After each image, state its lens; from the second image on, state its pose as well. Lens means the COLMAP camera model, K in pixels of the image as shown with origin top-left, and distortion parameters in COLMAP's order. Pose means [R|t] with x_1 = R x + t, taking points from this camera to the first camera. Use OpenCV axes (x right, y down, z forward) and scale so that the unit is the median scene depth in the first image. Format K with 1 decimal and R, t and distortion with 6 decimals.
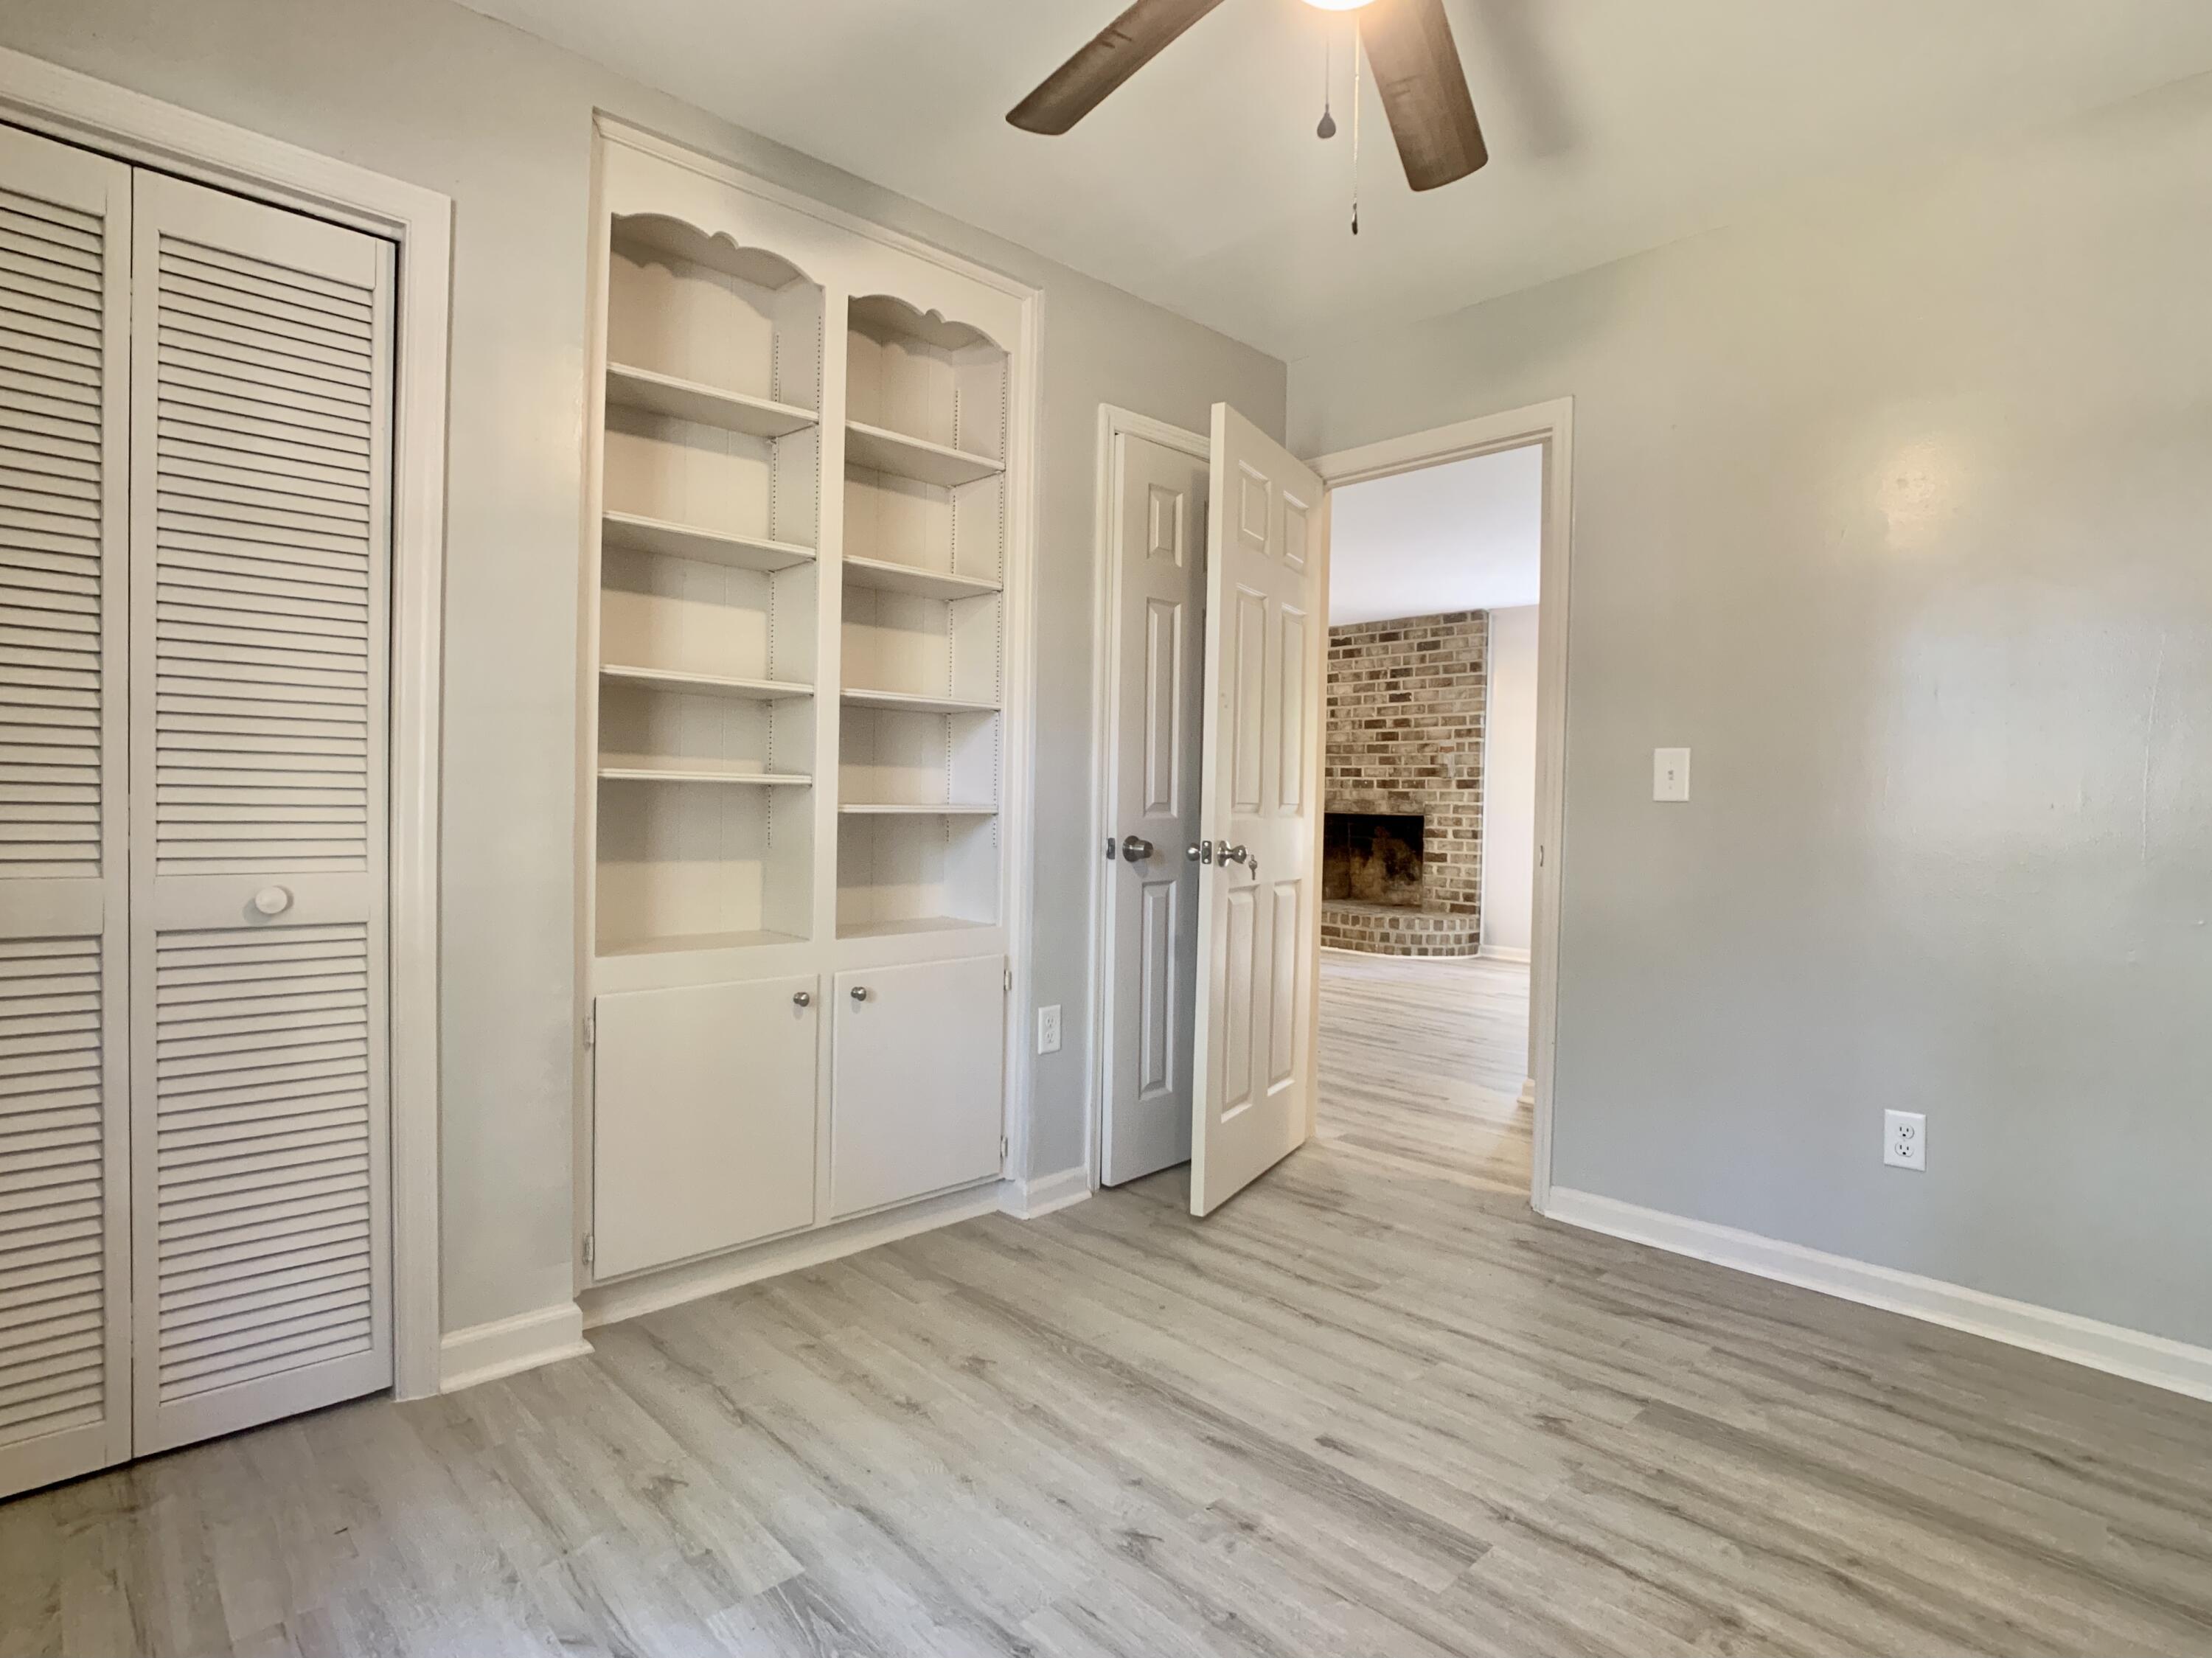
lens RADIAL K [[1184.1, 0, 1077.5], [0, 1184.1, 825.5], [0, 0, 1]] dist [-0.034090, 0.020626]
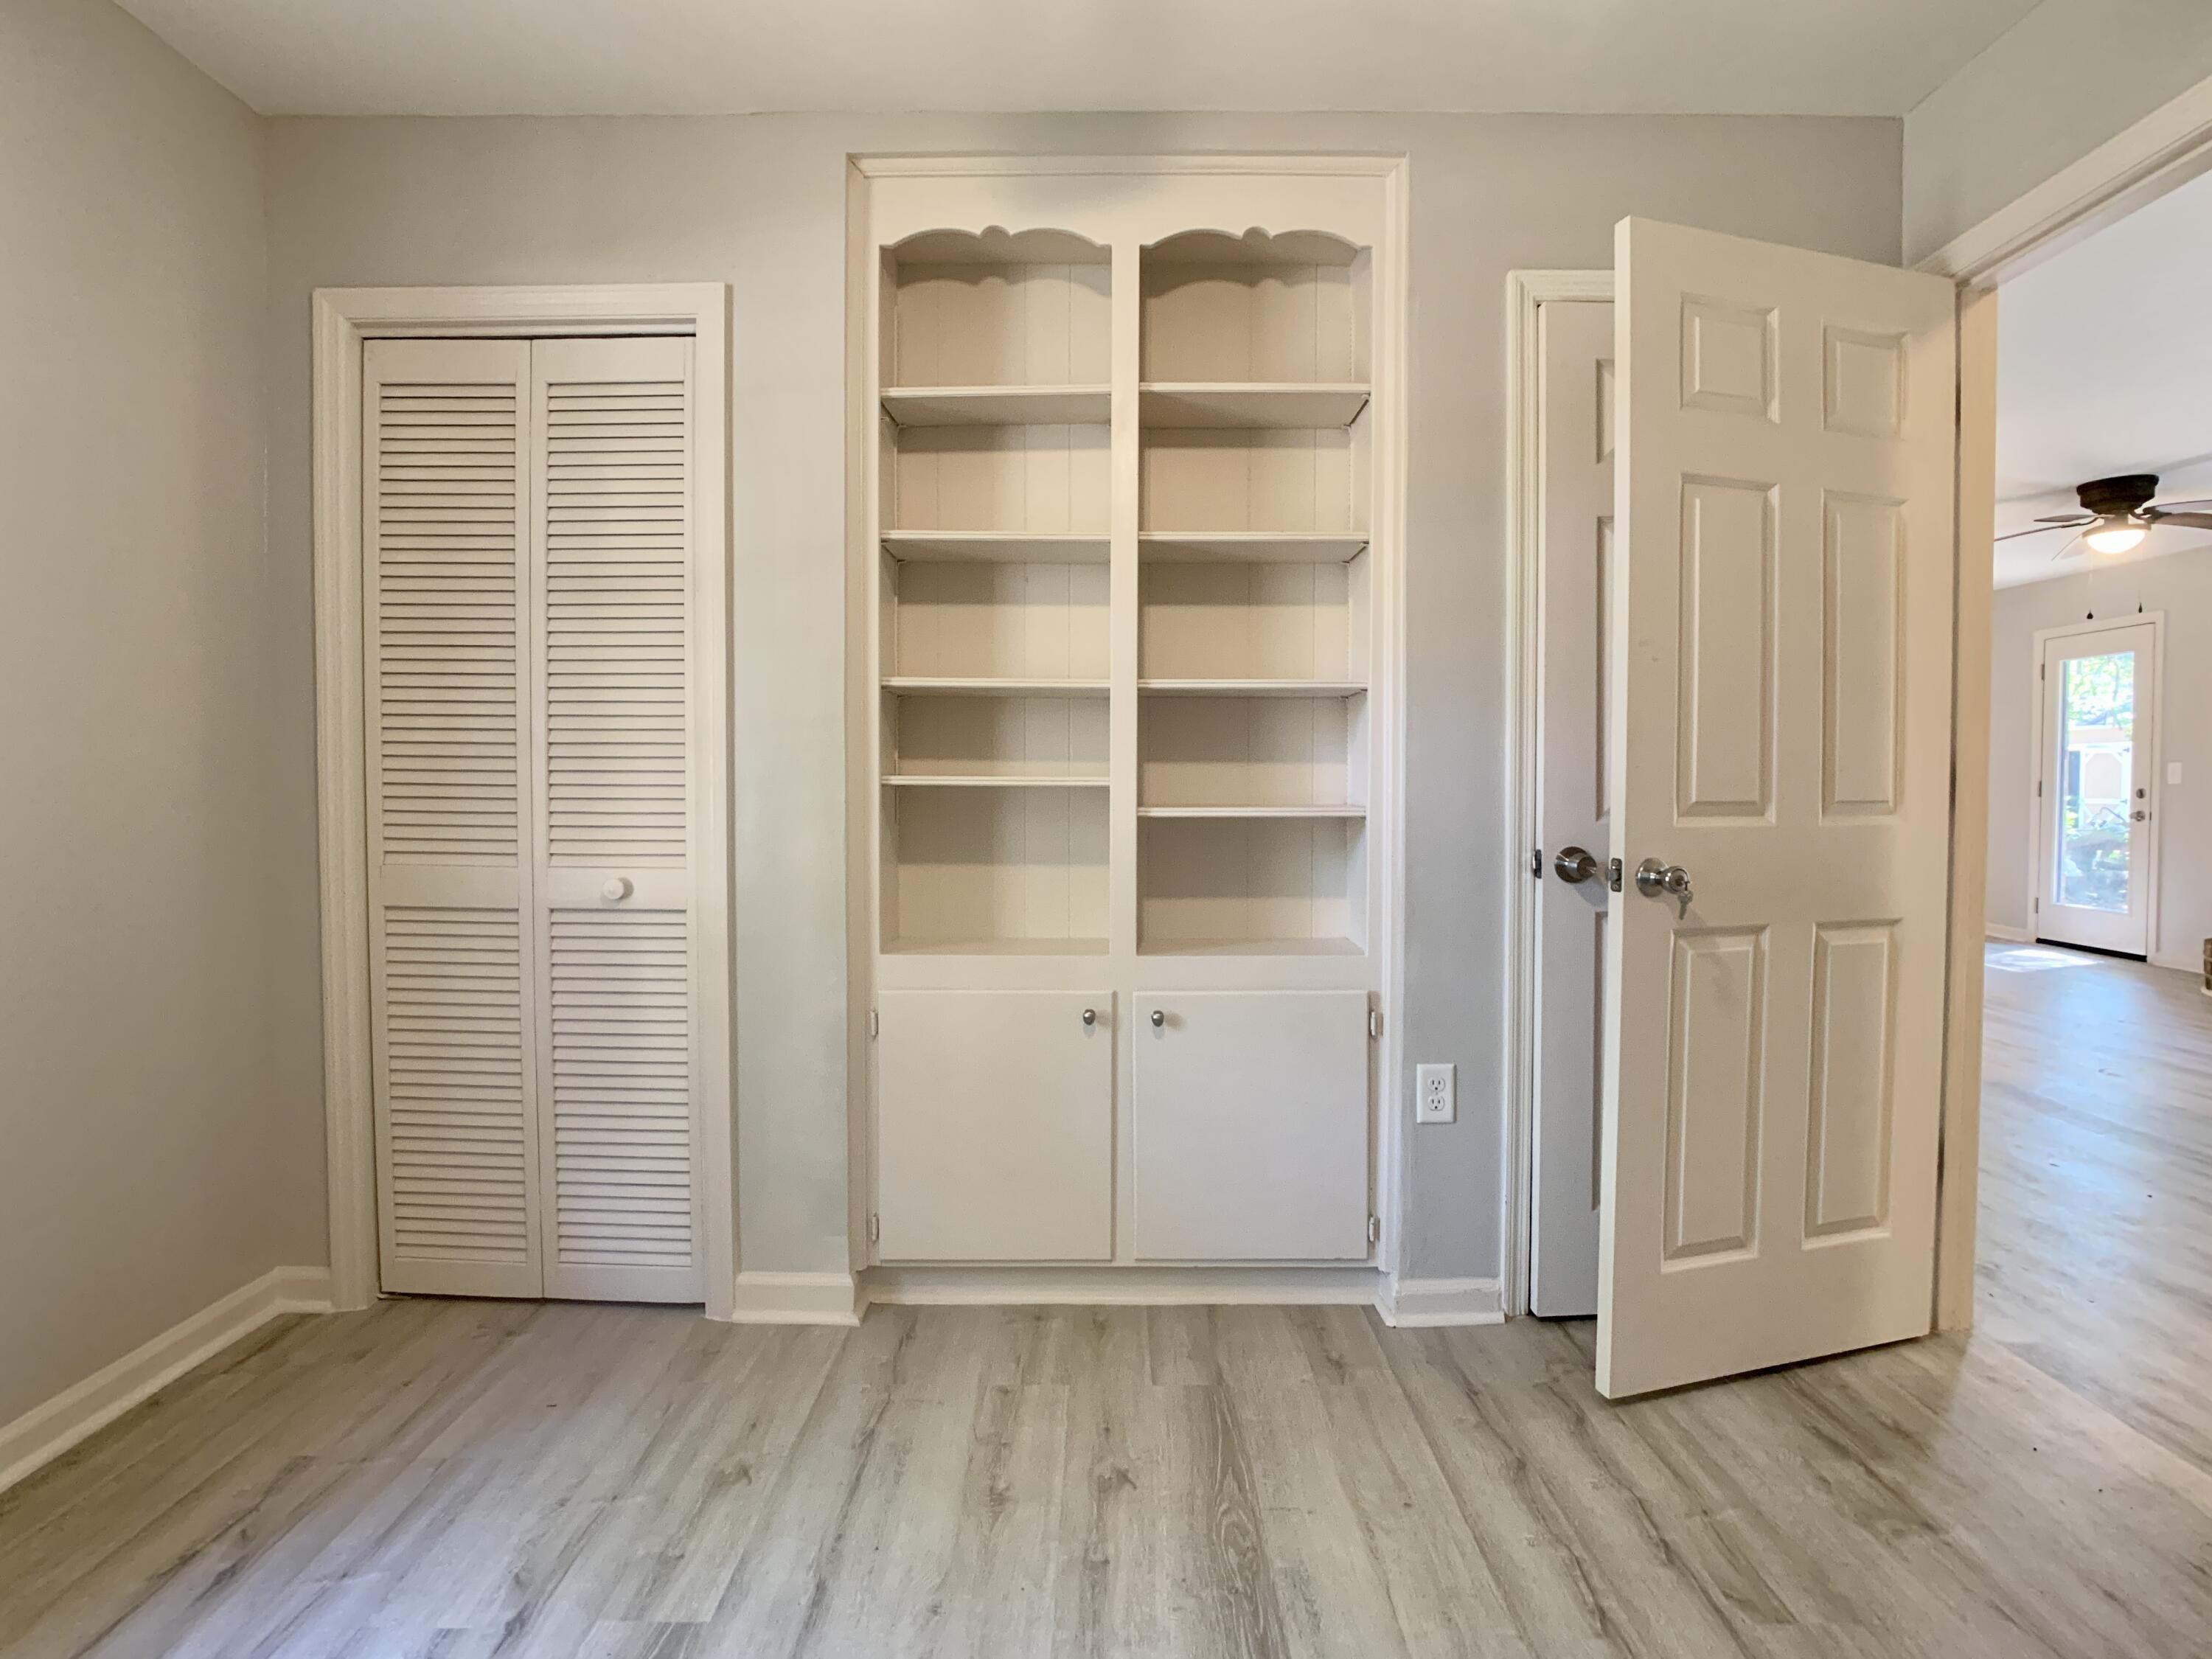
lens RADIAL K [[1149.1, 0, 1109.5], [0, 1149.1, 819.5], [0, 0, 1]] dist [-0.033358, 0.015291]
pose [[0.723049, 0.003406, -0.690788, 0.401288], [-0.003768, 0.999992, 0.000987, -0.010121], [0.690786, 0.001889, 0.723056, 0.354670]]
